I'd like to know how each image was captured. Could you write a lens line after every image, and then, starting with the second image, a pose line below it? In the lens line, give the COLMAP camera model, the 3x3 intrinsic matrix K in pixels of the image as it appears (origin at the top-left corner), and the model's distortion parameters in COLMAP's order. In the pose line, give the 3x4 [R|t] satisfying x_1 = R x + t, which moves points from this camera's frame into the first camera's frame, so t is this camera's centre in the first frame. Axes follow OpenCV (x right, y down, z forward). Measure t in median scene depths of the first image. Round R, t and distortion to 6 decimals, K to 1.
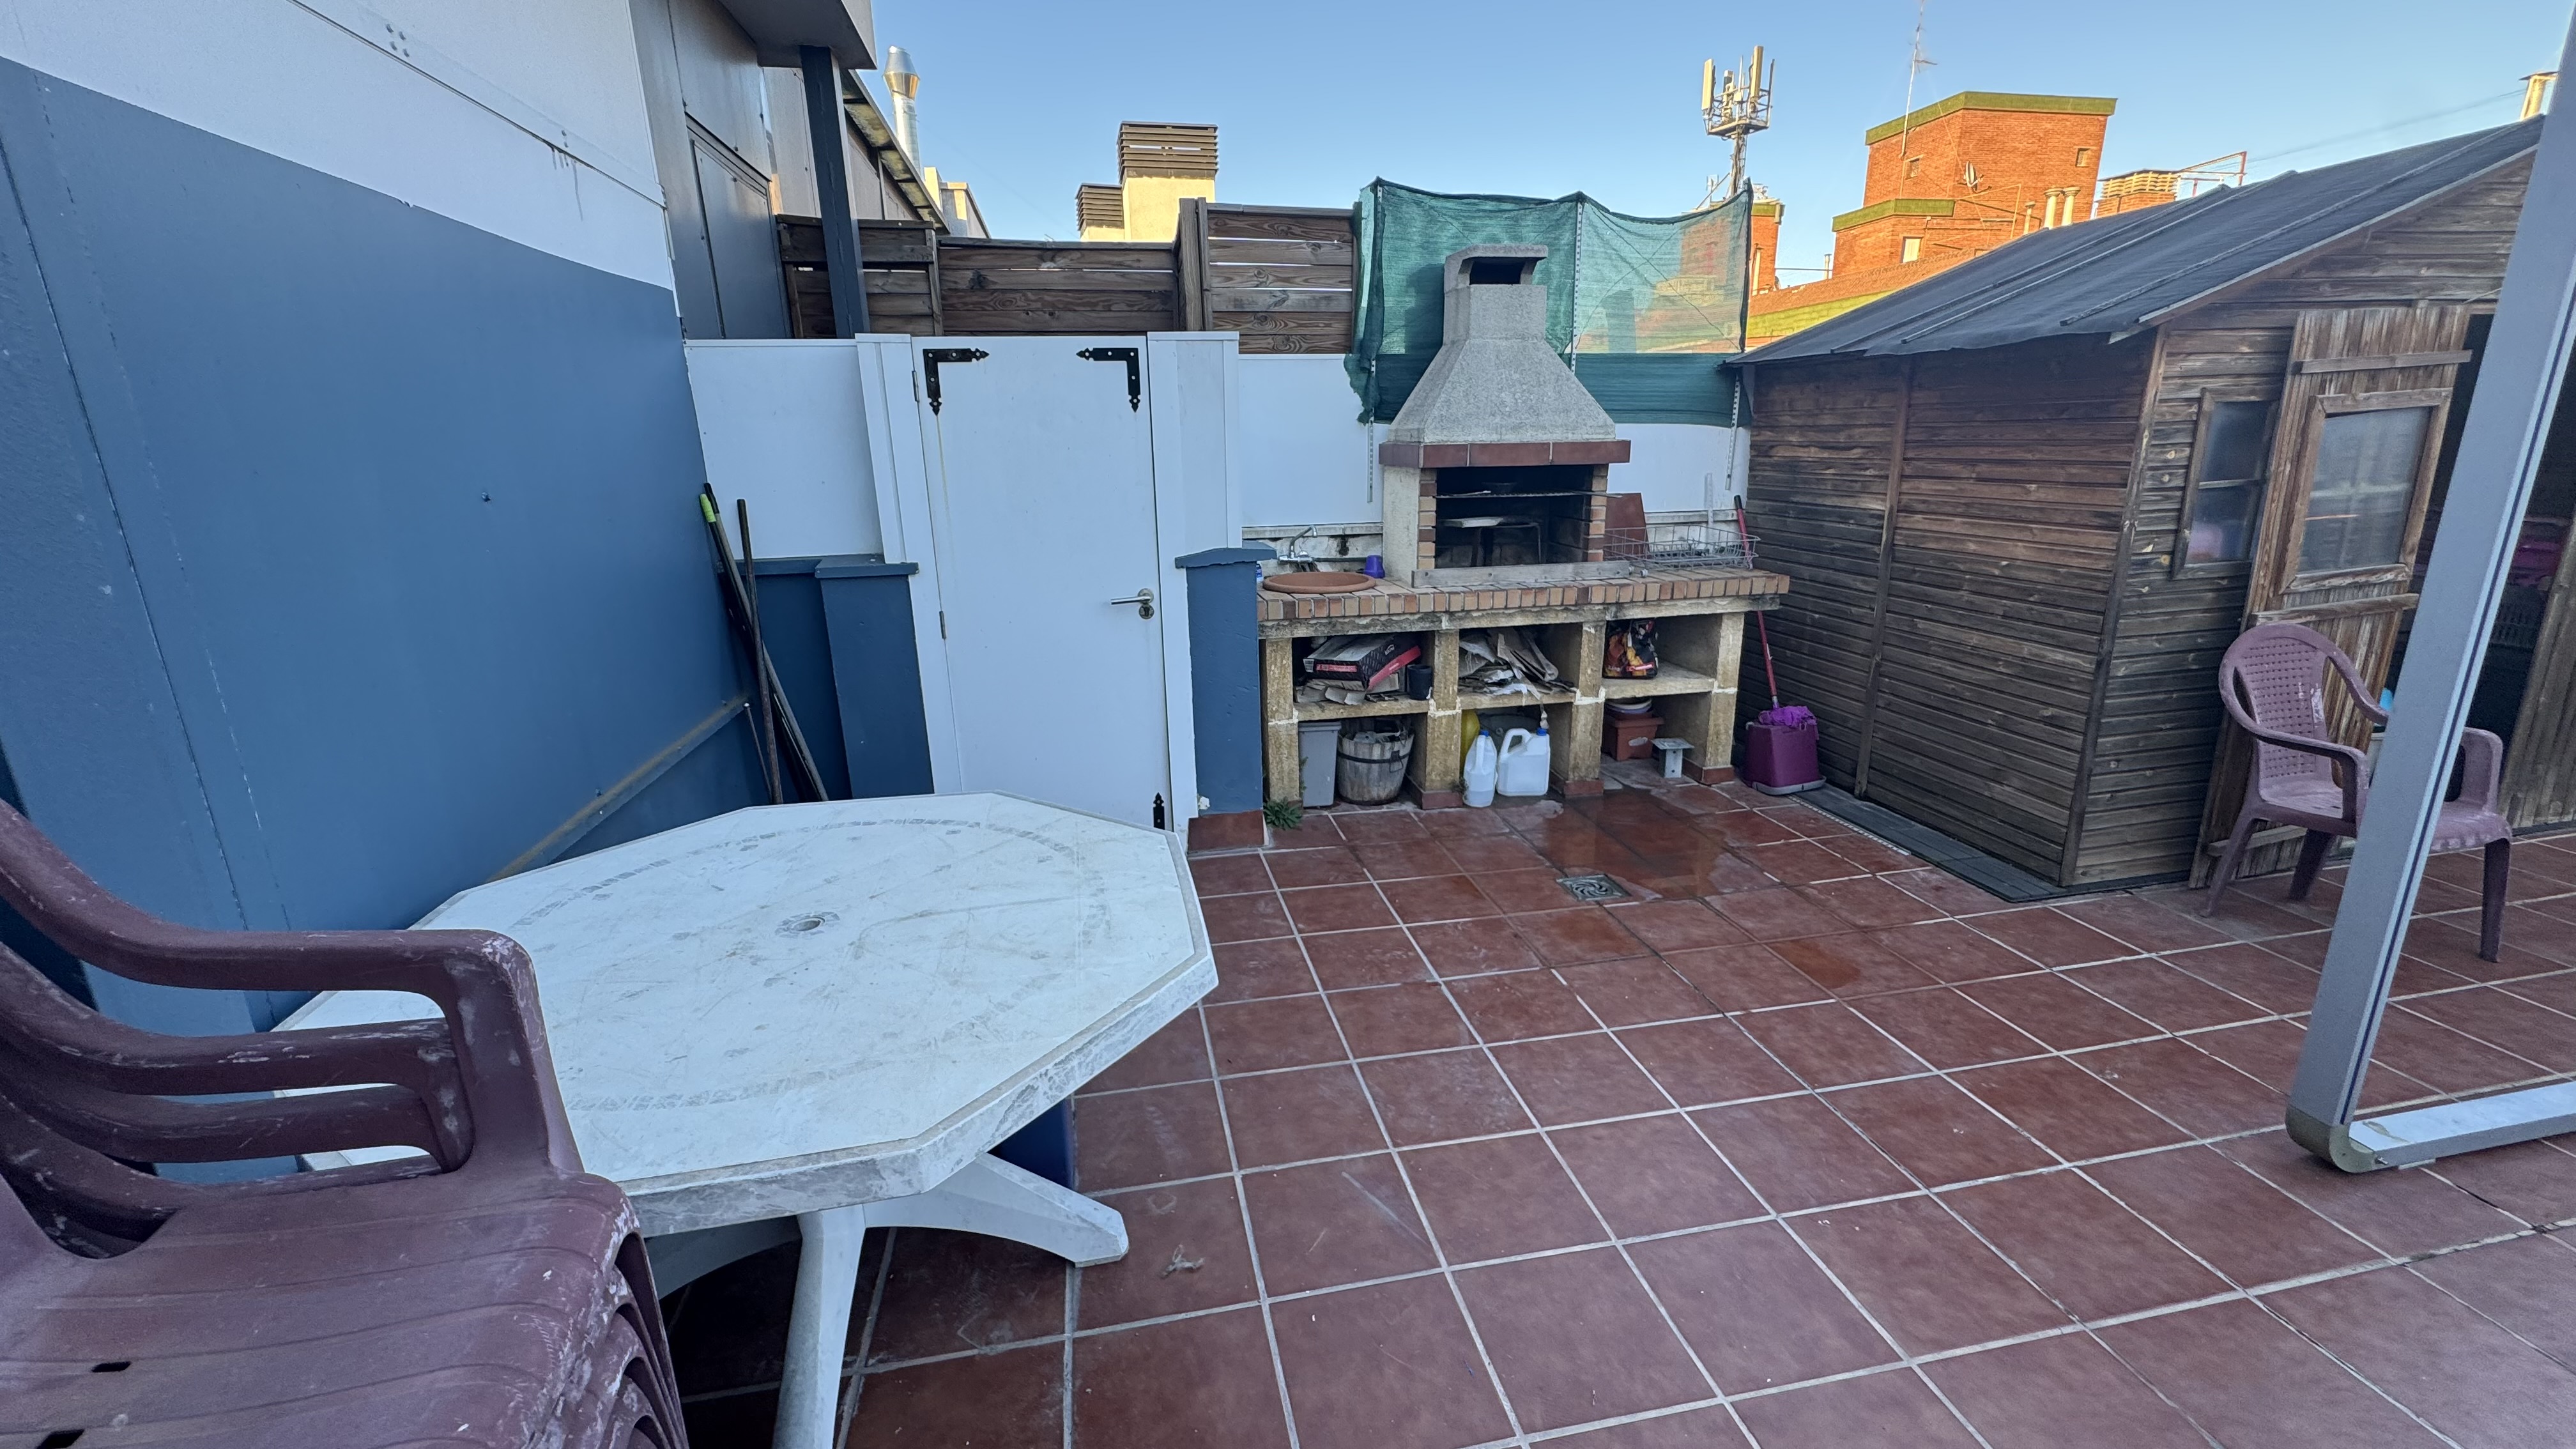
lens RADIAL K [[1024.3, 0, 1285.5], [0, 1024.3, 723.0], [0, 0, 1]] dist [-0.002911, 0.000627]
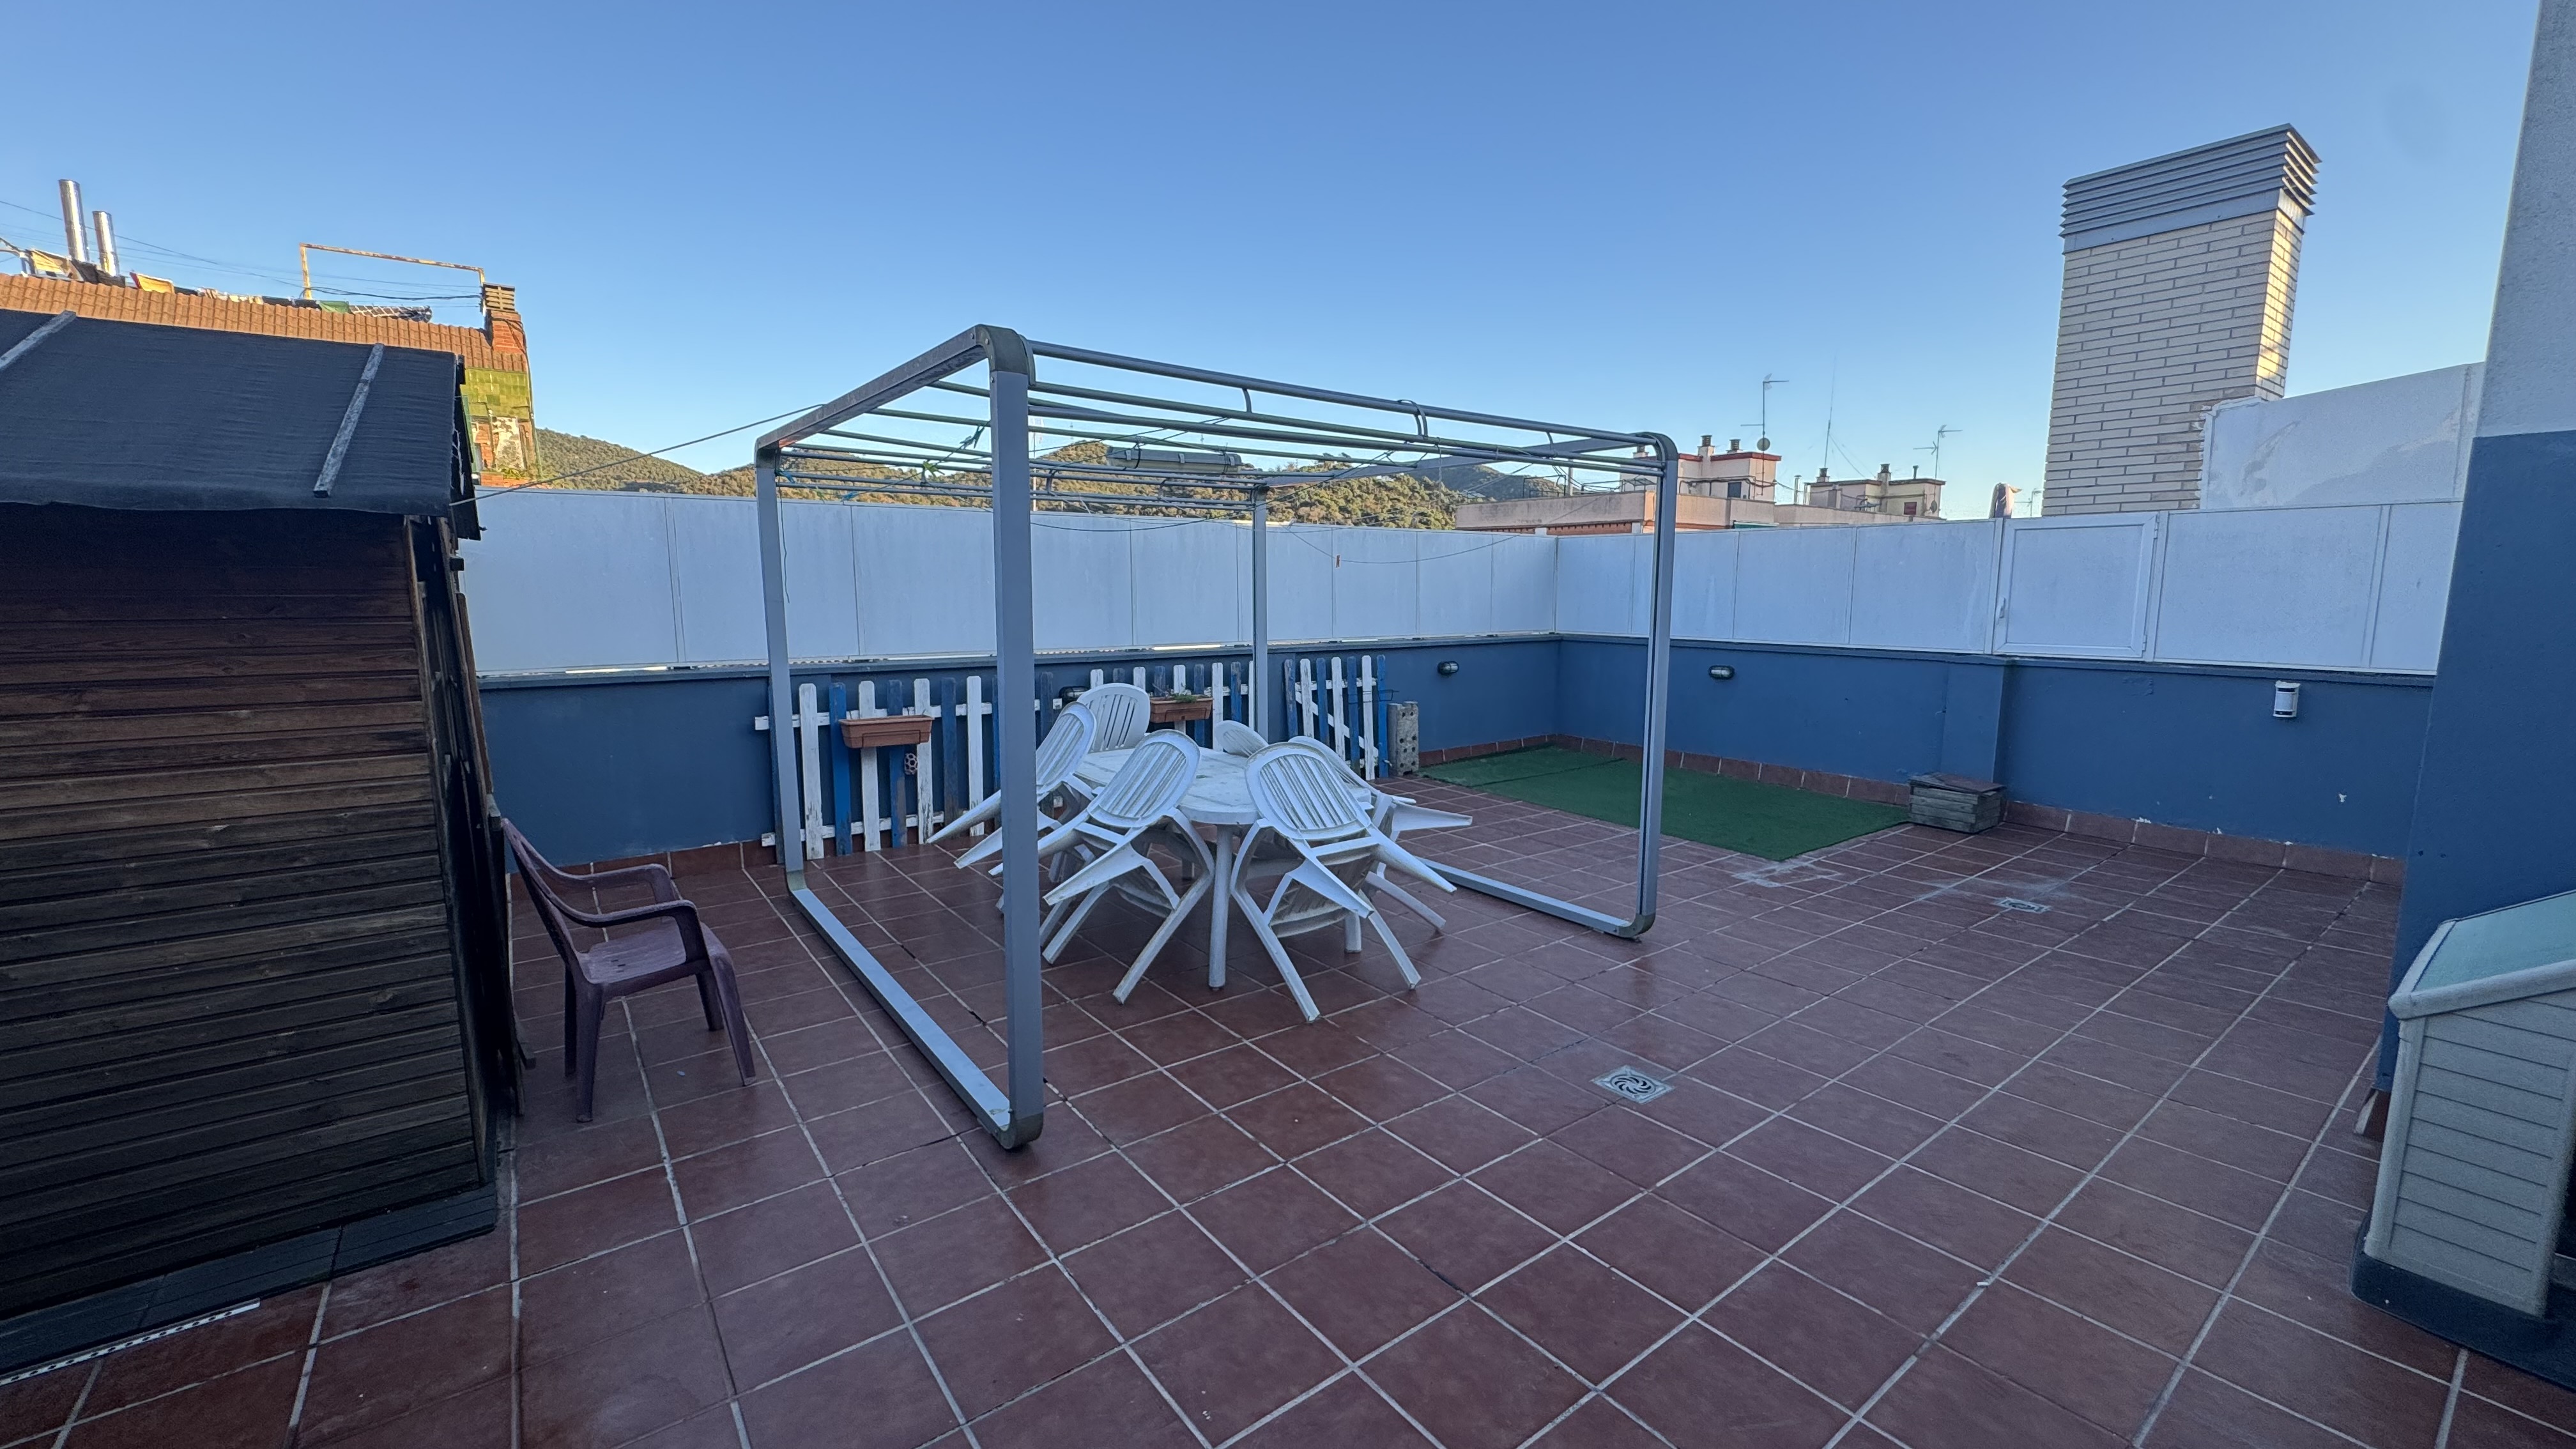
lens RADIAL K [[1024.9, 0, 1284.2], [0, 1024.9, 722.6], [0, 0, 1]] dist [-0.002554, 0.000208]
pose [[-0.441164, -0.101503, 0.891668, -0.190336], [0.246184, 0.941779, 0.229010, -0.207772], [-0.862999, 0.320546, -0.390491, 0.658175]]
